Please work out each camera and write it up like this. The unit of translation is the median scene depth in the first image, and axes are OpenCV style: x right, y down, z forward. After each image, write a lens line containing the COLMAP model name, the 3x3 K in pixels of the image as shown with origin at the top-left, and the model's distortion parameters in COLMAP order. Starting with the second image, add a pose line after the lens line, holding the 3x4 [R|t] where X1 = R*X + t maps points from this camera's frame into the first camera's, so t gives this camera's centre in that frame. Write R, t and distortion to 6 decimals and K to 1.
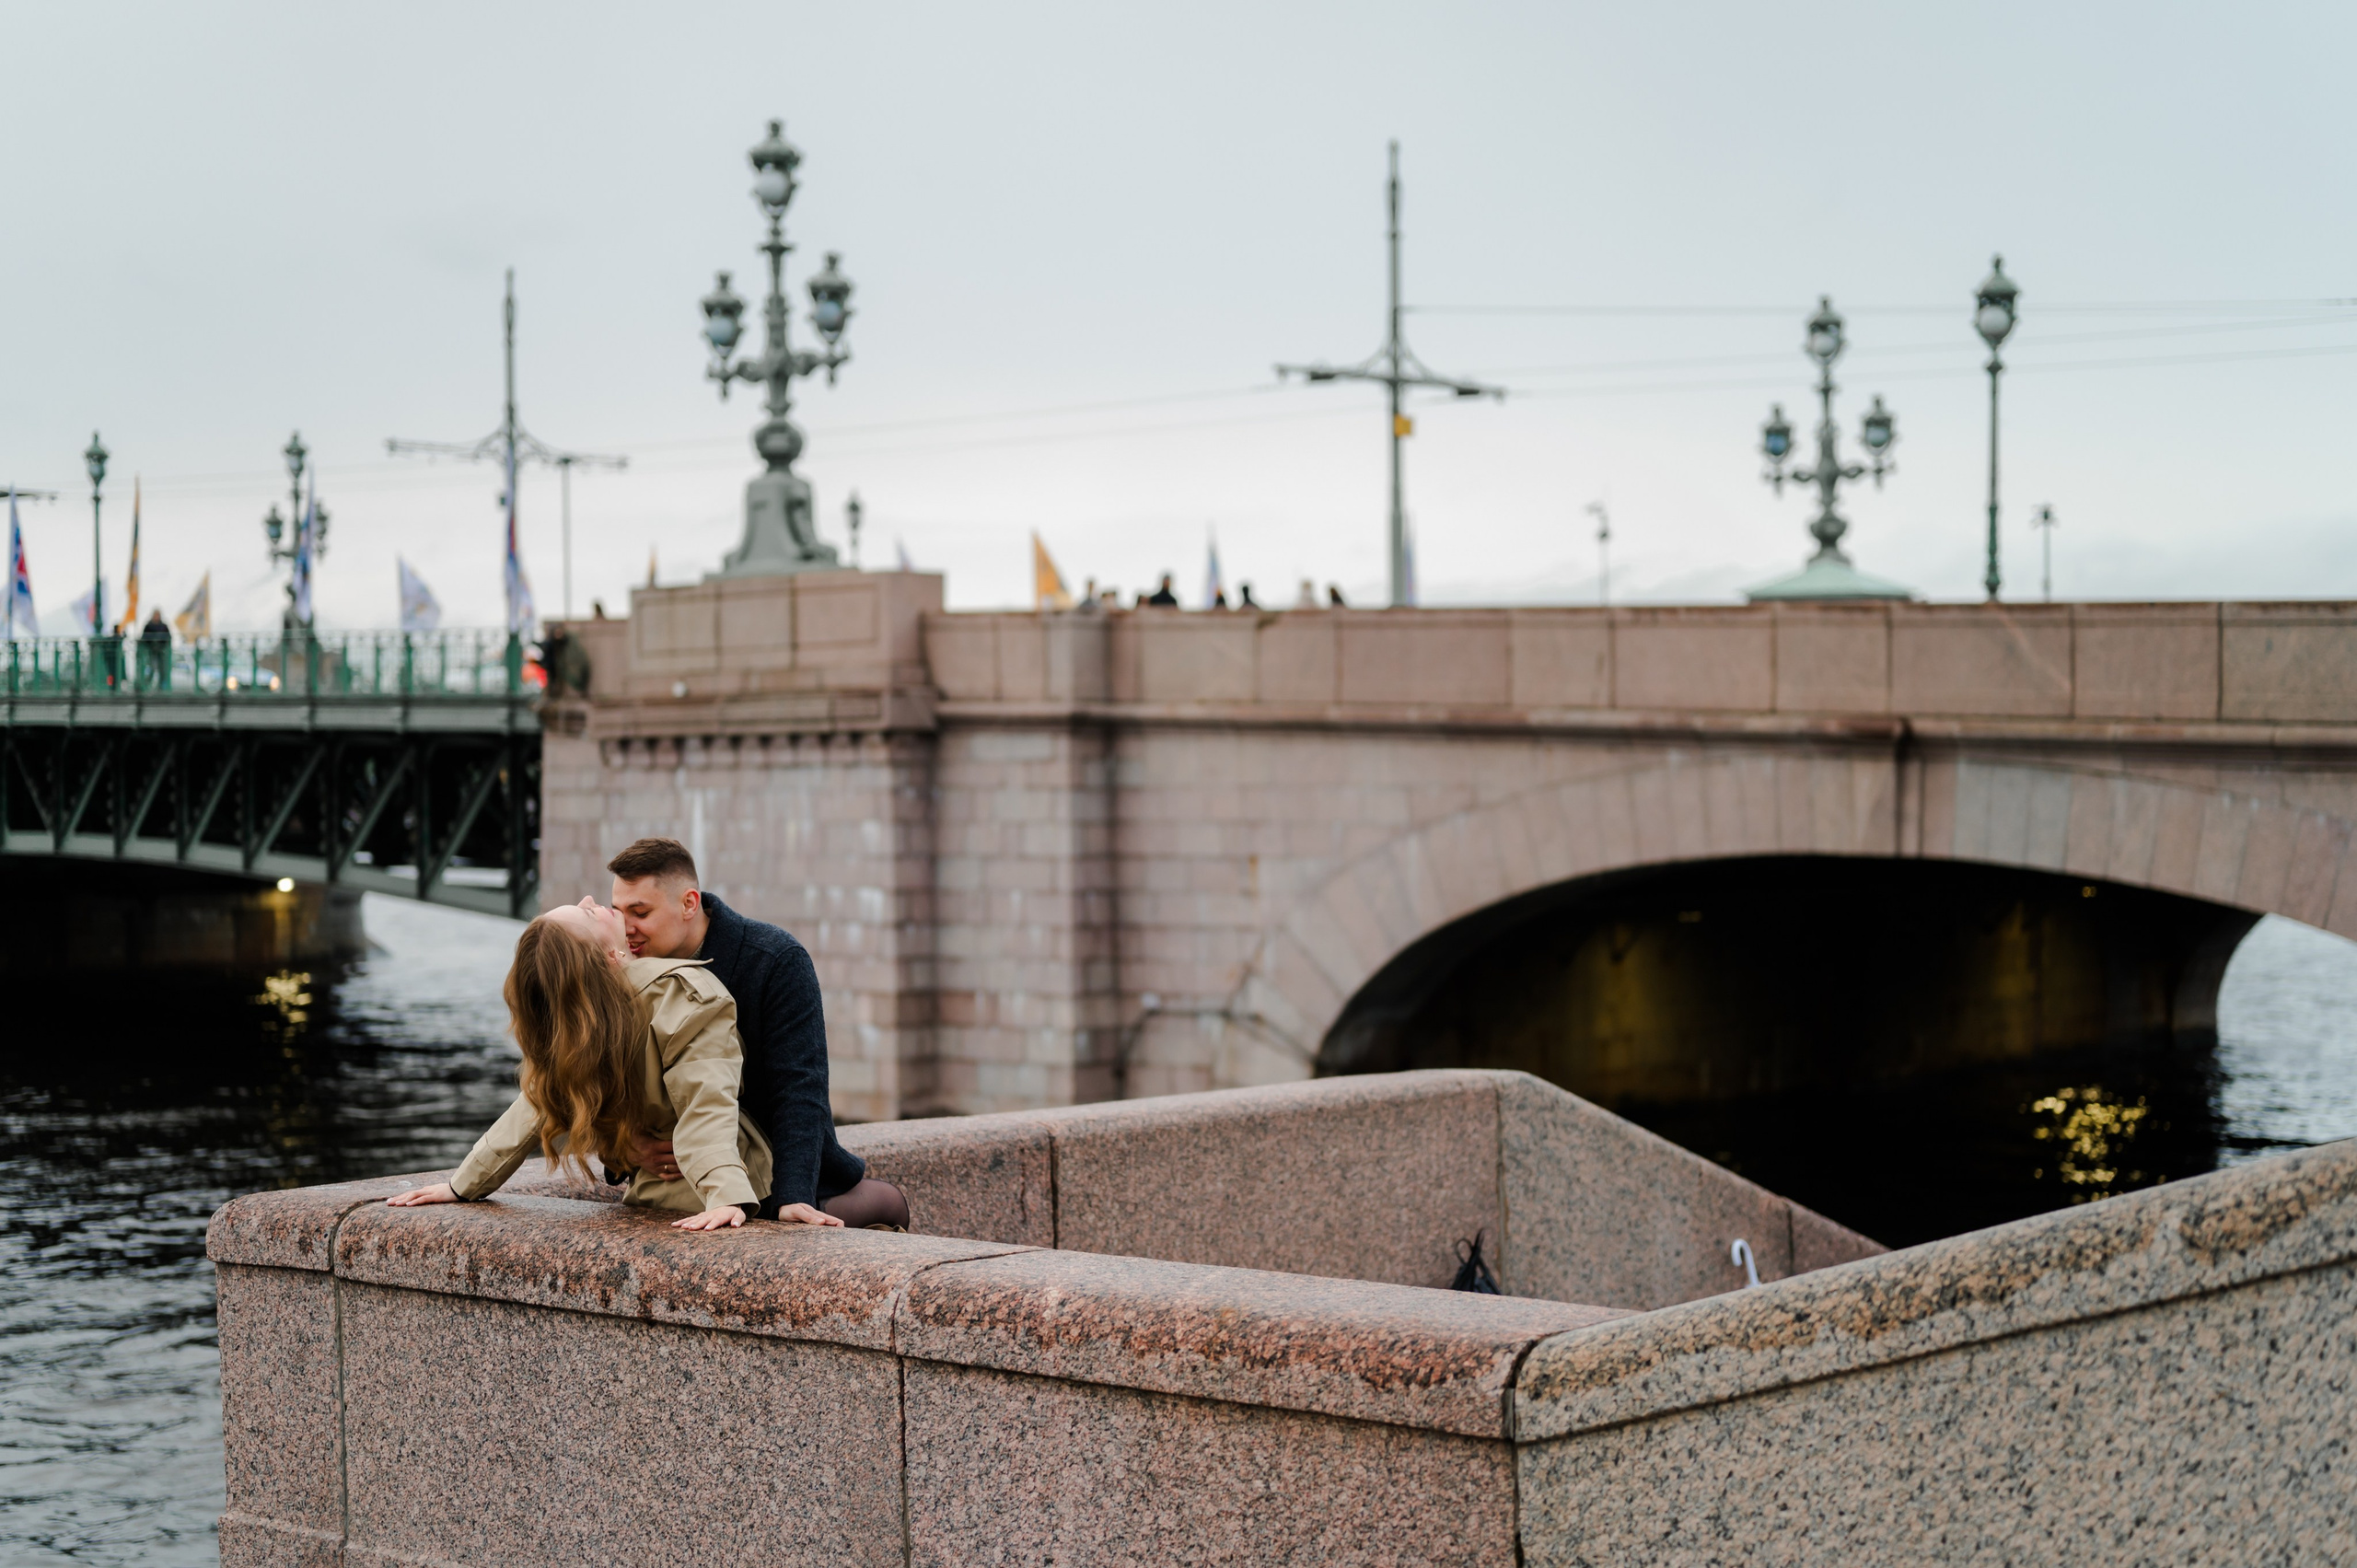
lens RADIAL K [[3472.3, 0, 1178.5], [0, 3472.3, 784.0], [0, 0, 1]] dist [-0.005795, 0.038675]
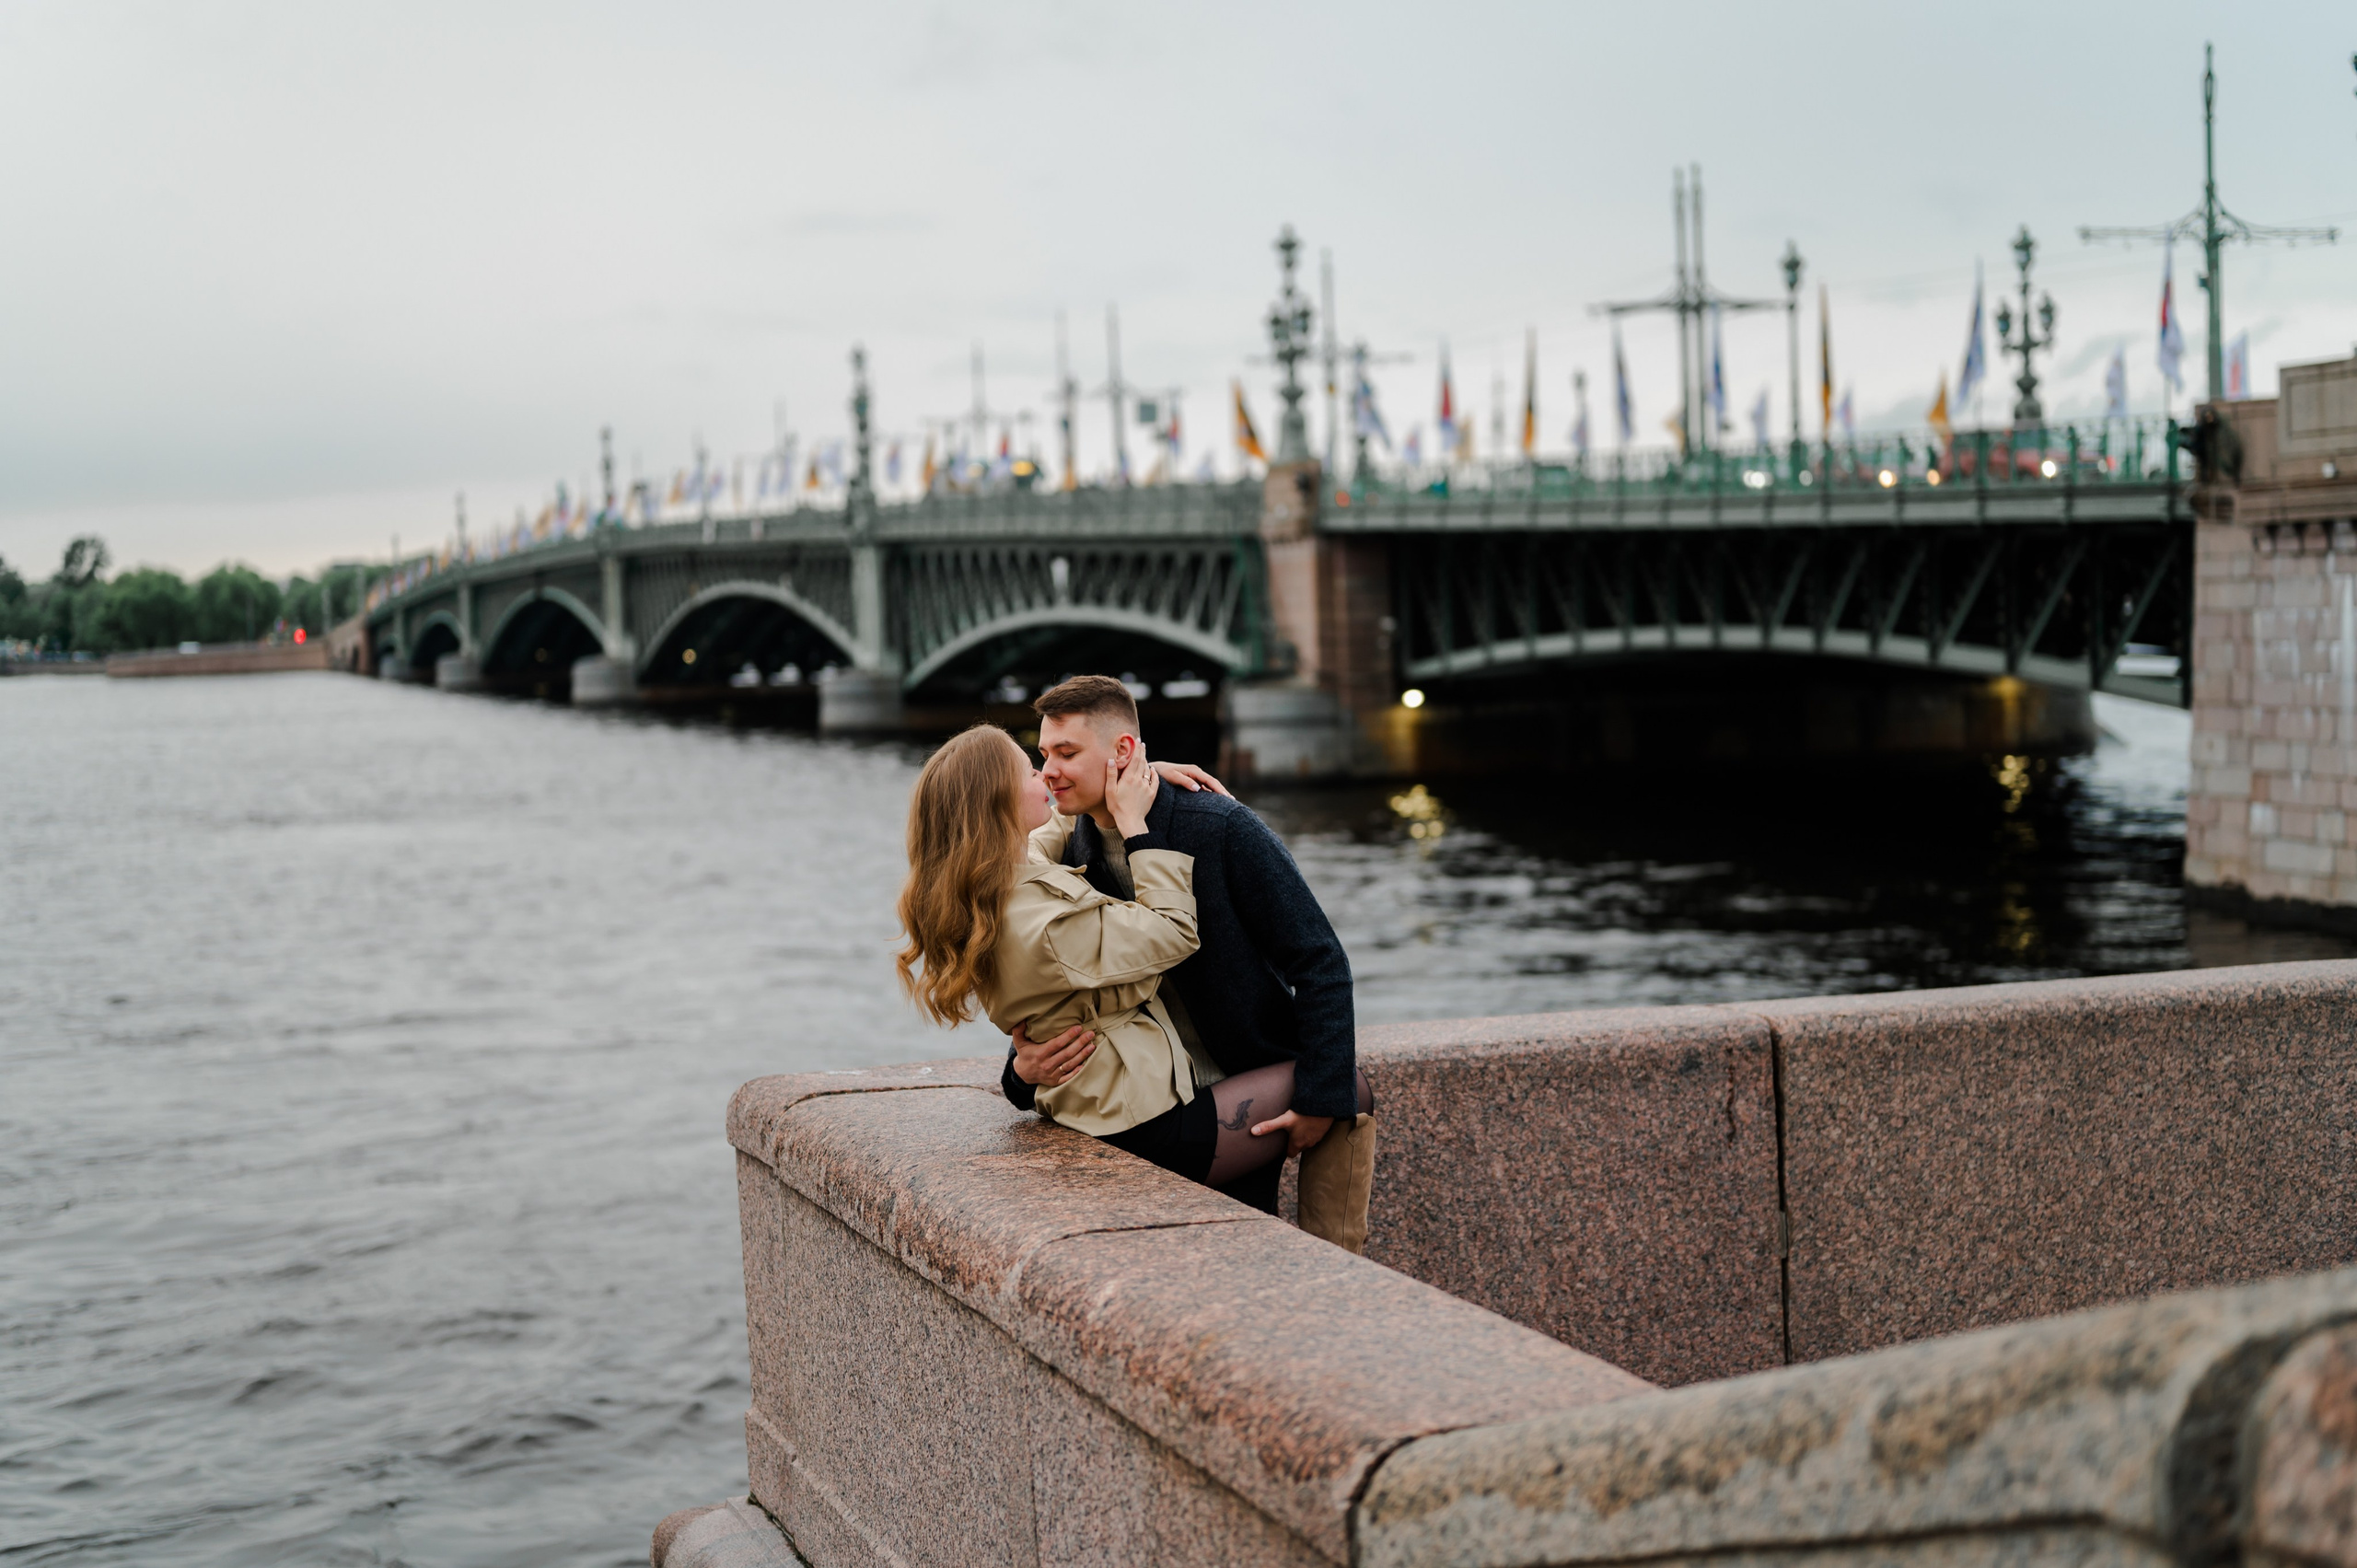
lens RADIAL K [[3364.0, 0, 1178.5], [0, 3364.0, 784.0], [0, 0, 1]] dist [0.007585, -0.023921]
pose [[0.871938, 0.007367, -0.489560, 0.113025], [0.023537, 0.998100, 0.056941, -0.004285], [0.489050, -0.061172, 0.870108, 0.107412]]
